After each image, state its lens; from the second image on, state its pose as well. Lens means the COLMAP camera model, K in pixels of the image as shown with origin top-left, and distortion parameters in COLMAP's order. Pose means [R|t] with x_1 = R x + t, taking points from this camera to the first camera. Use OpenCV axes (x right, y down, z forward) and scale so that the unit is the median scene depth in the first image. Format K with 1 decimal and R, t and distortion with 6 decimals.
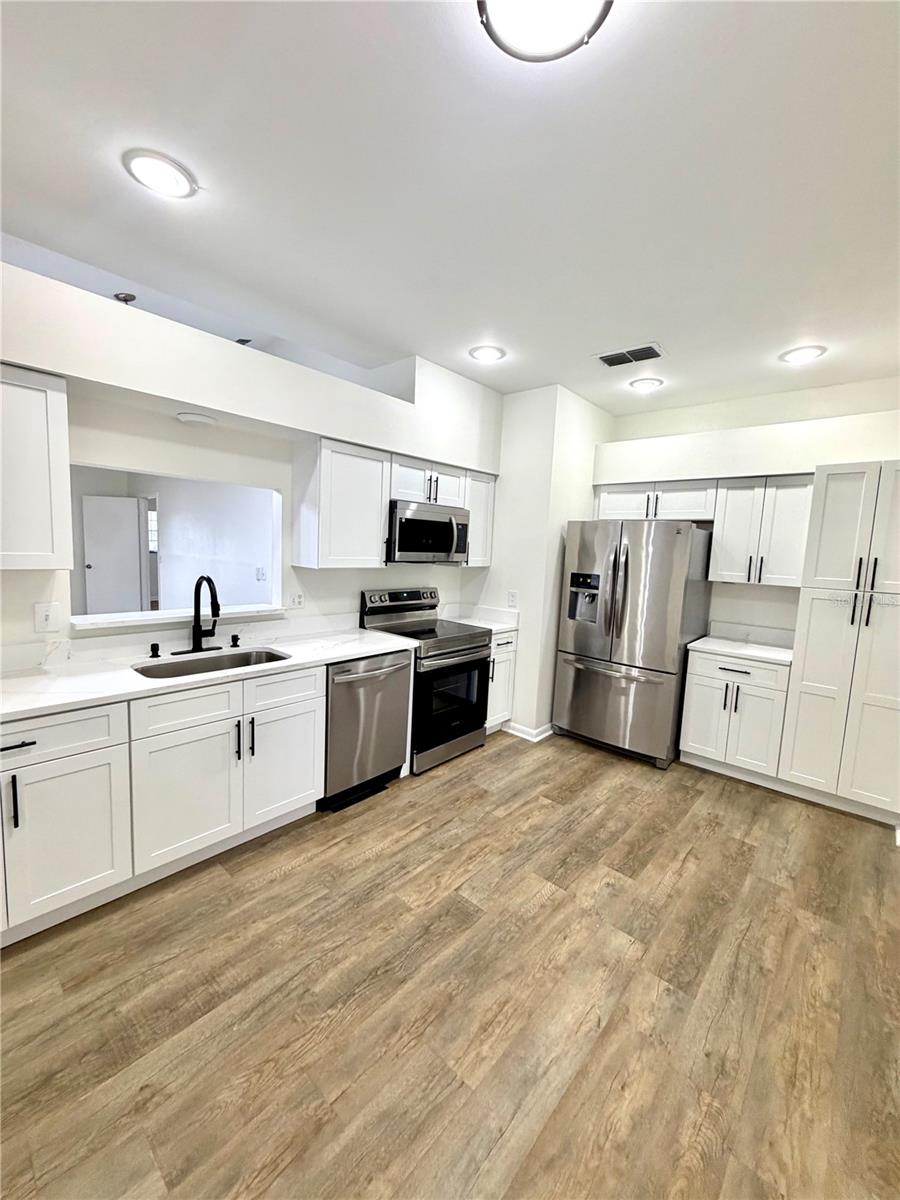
lens RADIAL K [[478.0, 0, 449.0], [0, 478.0, 599.1], [0, 0, 1]] dist [-0.000131, -0.000022]
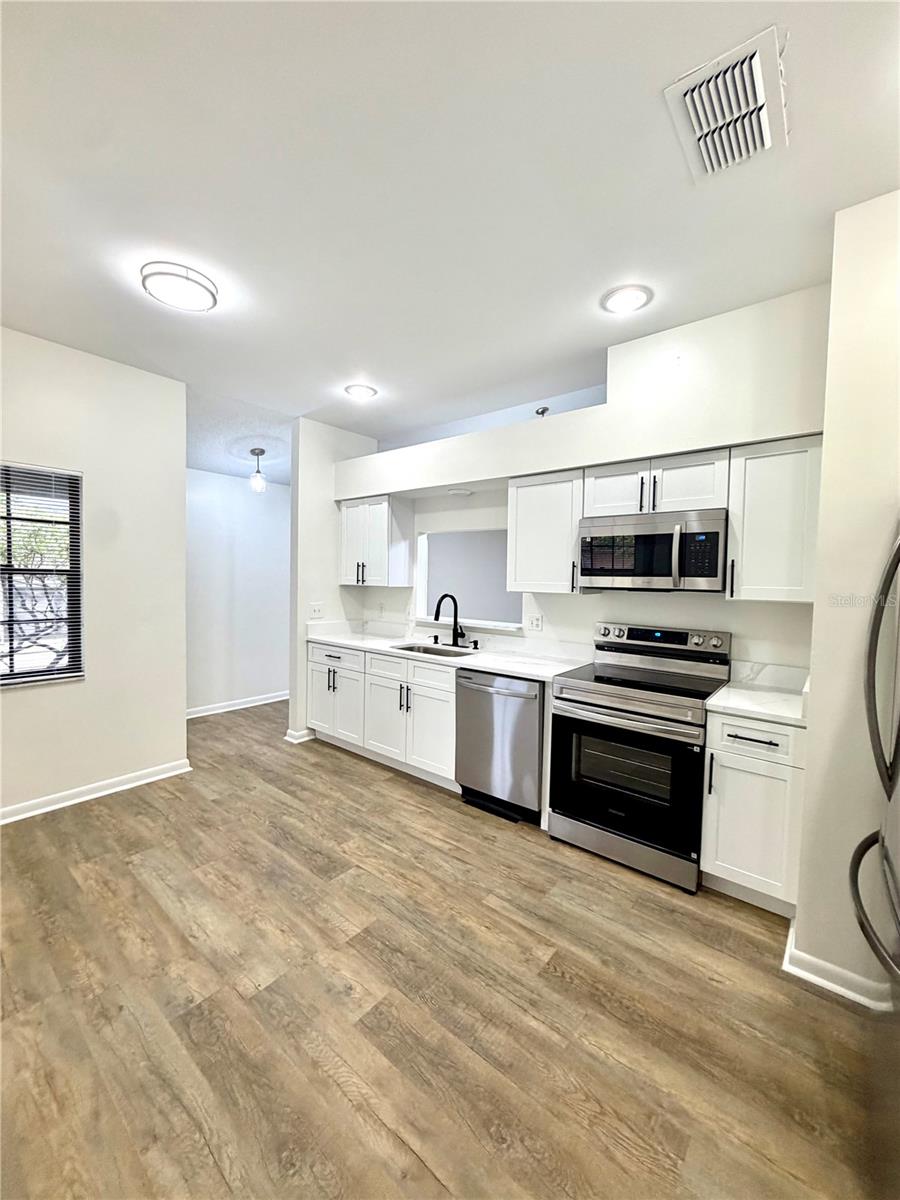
lens RADIAL K [[478.0, 0, 449.2], [0, 478.0, 597.9], [0, 0, 1]] dist [-0.000131, -0.000022]
pose [[0.042059, 0.000634, -0.999115, 0.963363], [-0.129804, 0.991528, -0.004835, -0.029133], [0.990647, 0.129892, 0.041785, 0.917893]]
